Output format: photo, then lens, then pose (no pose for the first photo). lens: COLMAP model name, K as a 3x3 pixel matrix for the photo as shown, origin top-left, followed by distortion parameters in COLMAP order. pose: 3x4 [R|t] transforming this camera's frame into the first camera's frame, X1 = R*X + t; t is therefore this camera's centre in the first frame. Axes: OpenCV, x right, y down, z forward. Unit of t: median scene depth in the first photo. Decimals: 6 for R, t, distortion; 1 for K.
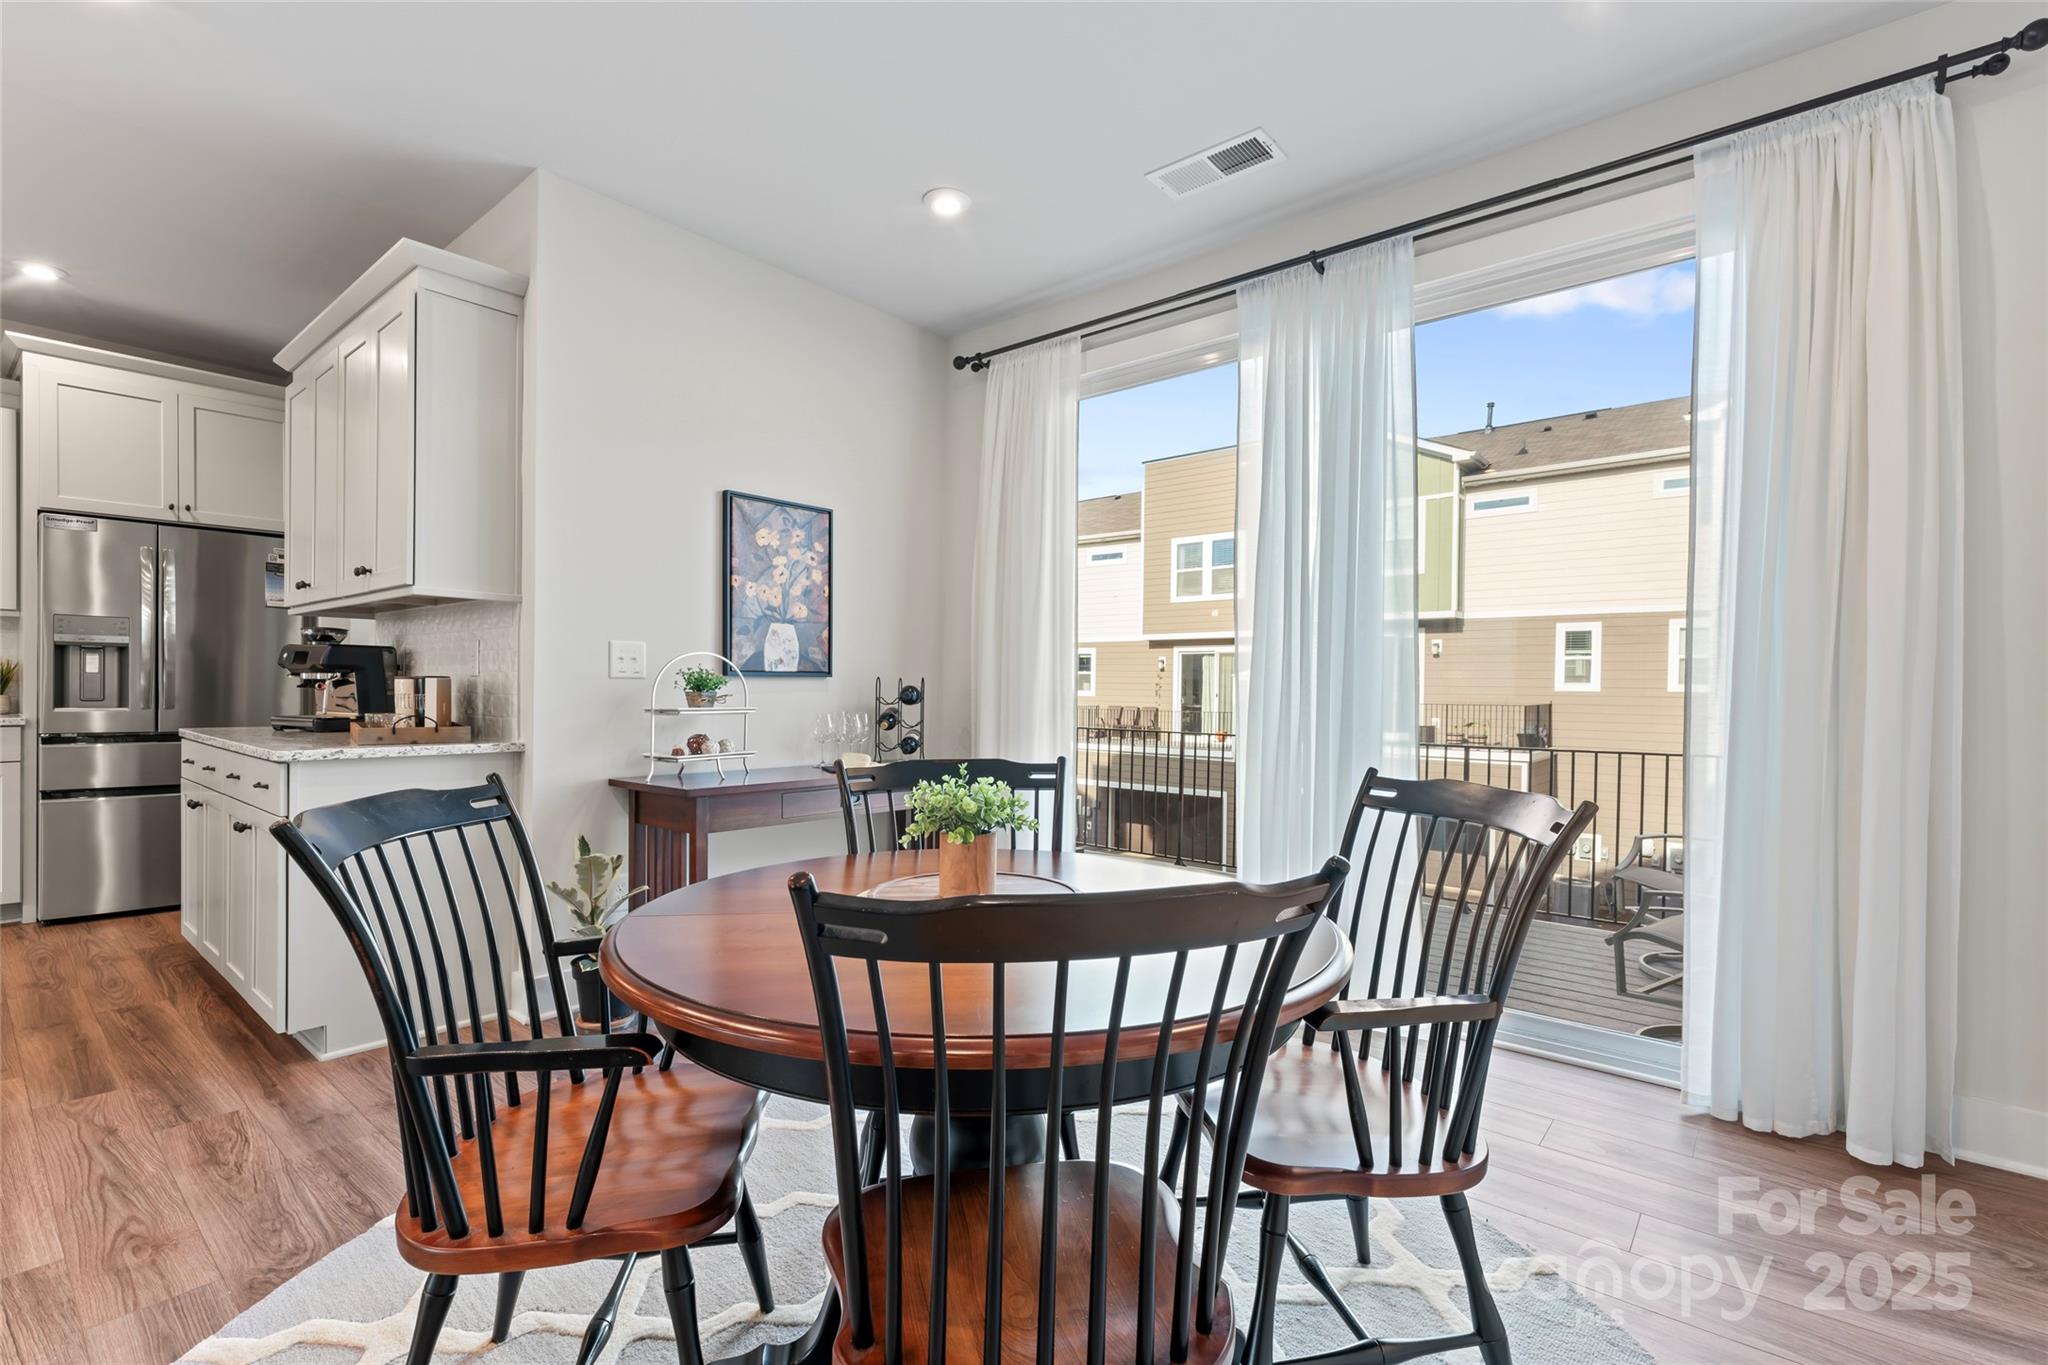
lens RADIAL K [[920.9, 0, 1034.0], [0, 920.9, 696.3], [0, 0, 1]] dist [-0.003443, 0.000640]
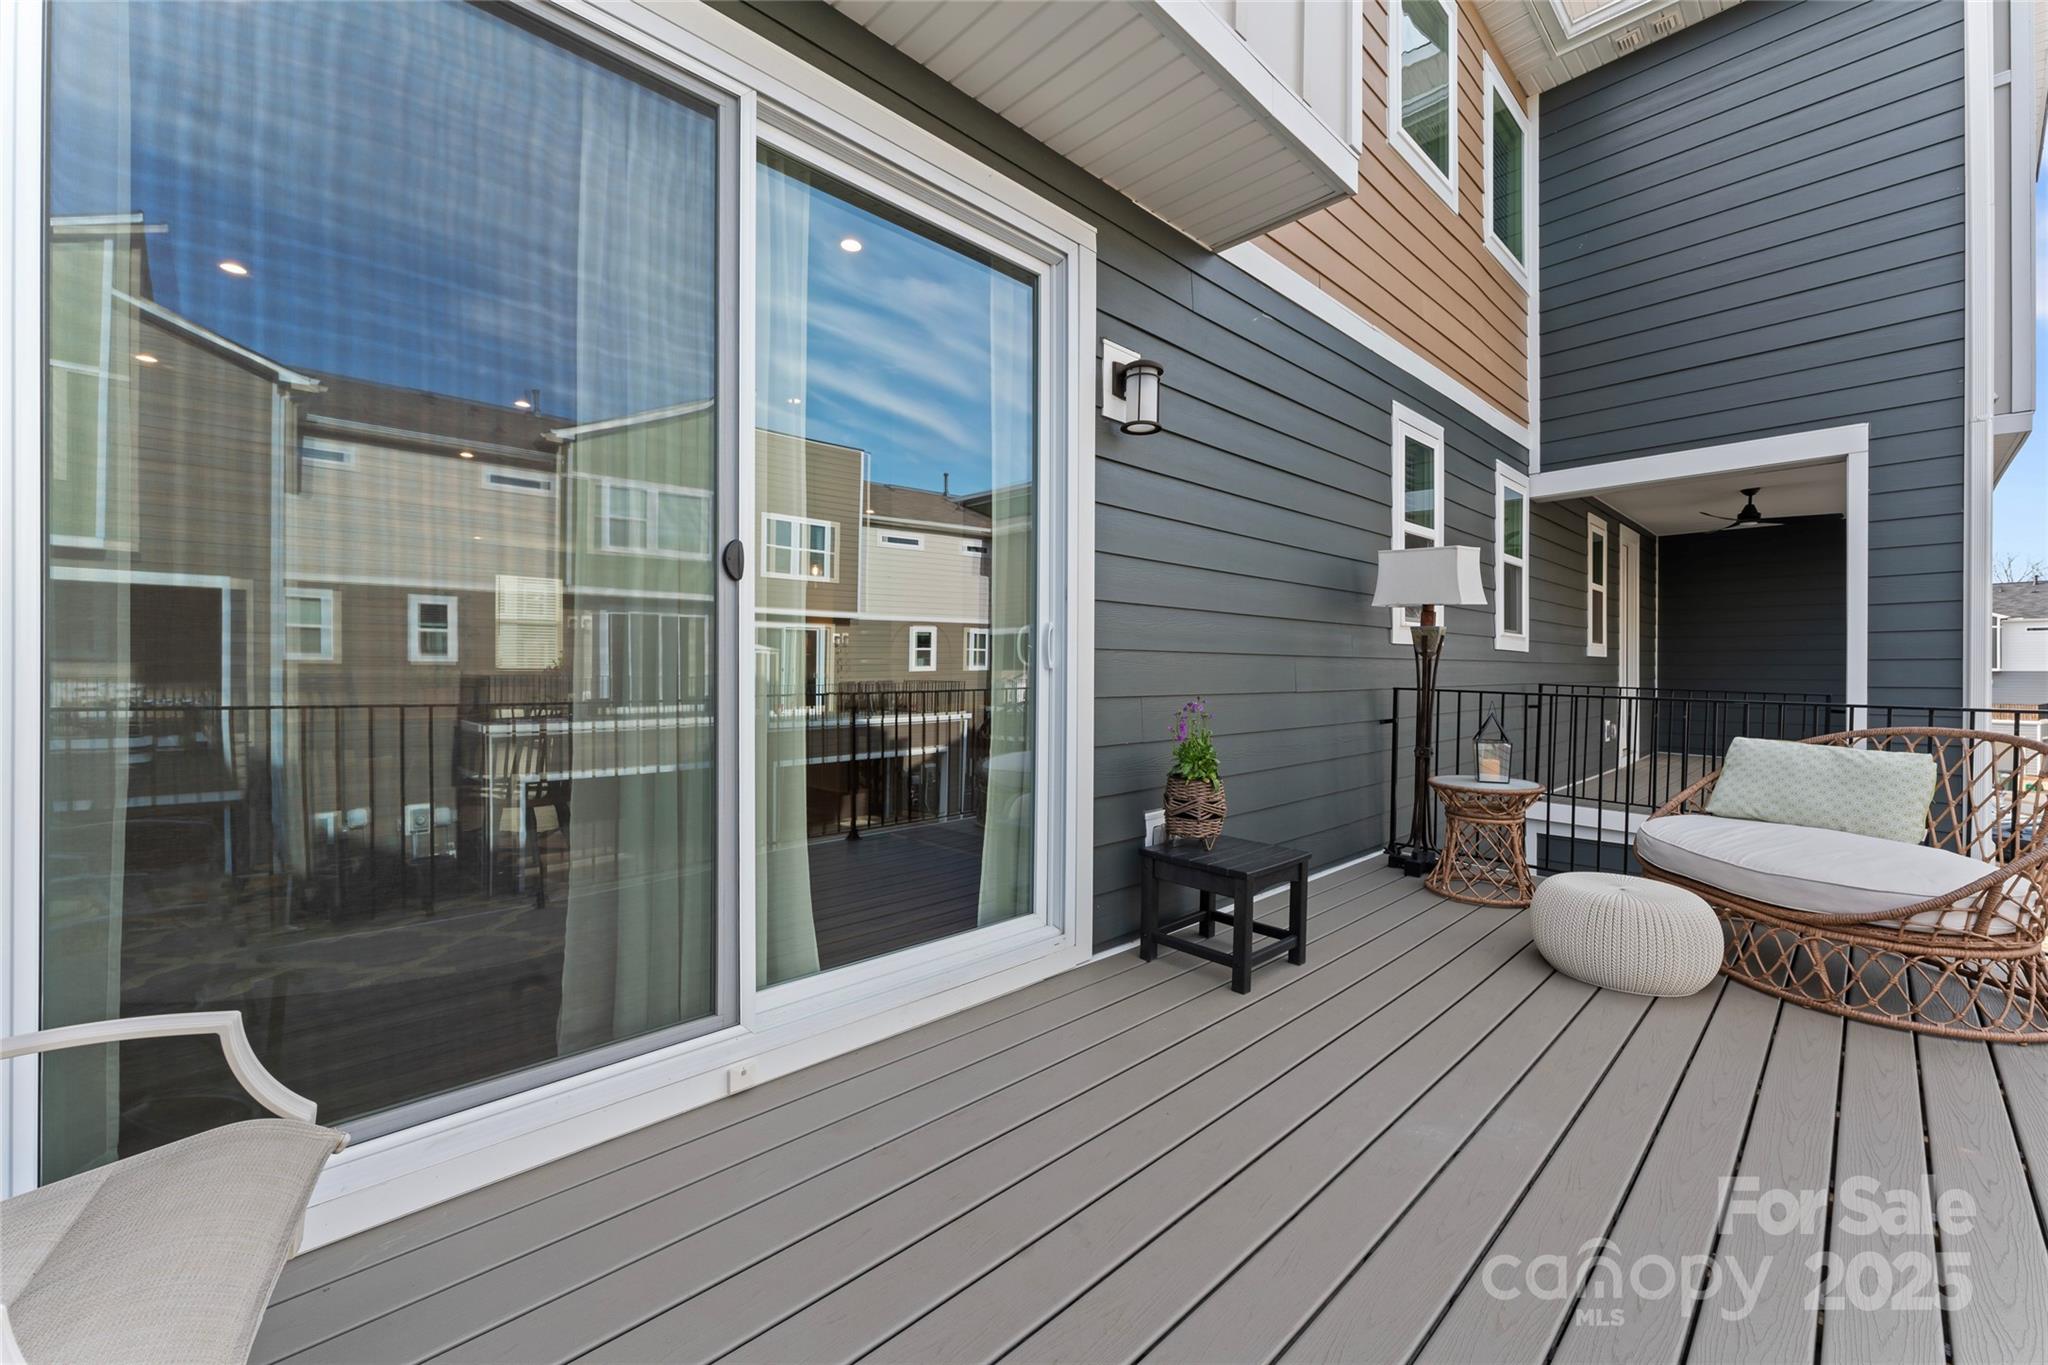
lens RADIAL K [[875.1, 0, 1028.9], [0, 875.1, 686.1], [0, 0, 1]] dist [0.012162, -0.000211]
pose [[0.118945, -0.001402, 0.992900, -0.812654], [-0.018930, 0.999814, 0.003680, 0.010596], [-0.992720, -0.019234, 0.118897, 0.651118]]
